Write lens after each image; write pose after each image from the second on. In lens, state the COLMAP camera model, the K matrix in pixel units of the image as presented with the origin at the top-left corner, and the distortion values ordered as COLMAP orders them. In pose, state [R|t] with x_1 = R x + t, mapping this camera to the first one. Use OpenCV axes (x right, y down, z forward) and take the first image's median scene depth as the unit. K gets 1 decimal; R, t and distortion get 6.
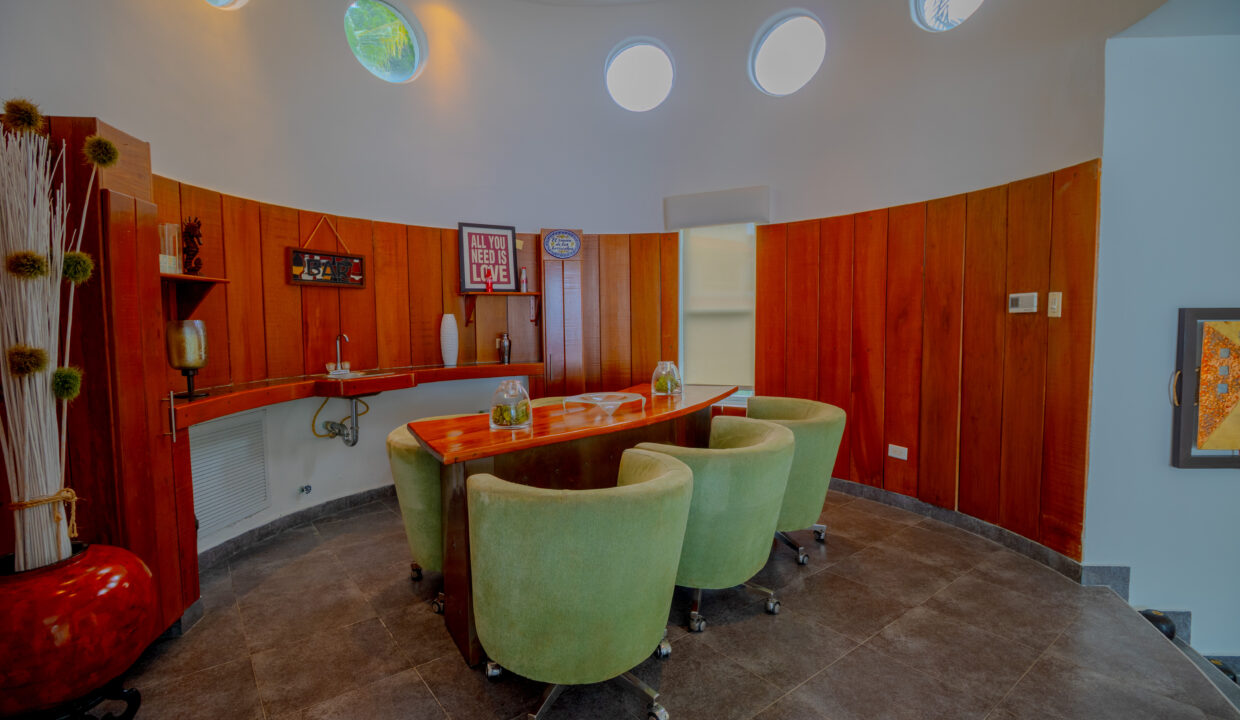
lens RADIAL K [[591.9, 0, 621.7], [0, 591.9, 356.6], [0, 0, 1]] dist [0.000744, -0.000135]
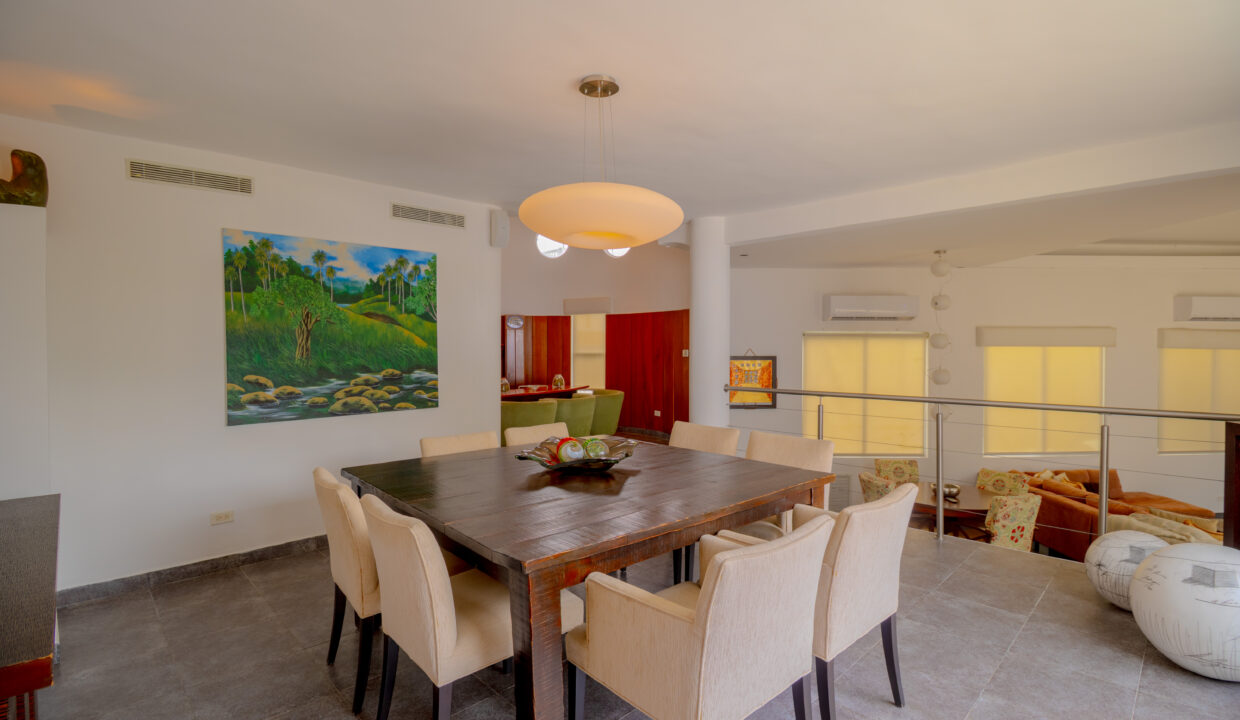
lens RADIAL K [[591.9, 0, 619.8], [0, 591.9, 364.1], [0, 0, 1]] dist [0.000744, -0.000135]
pose [[0.994471, 0.008525, 0.104669, 0.051822], [-0.003593, 0.998878, -0.047216, 0.062222], [-0.104954, 0.046579, 0.993386, -1.138658]]
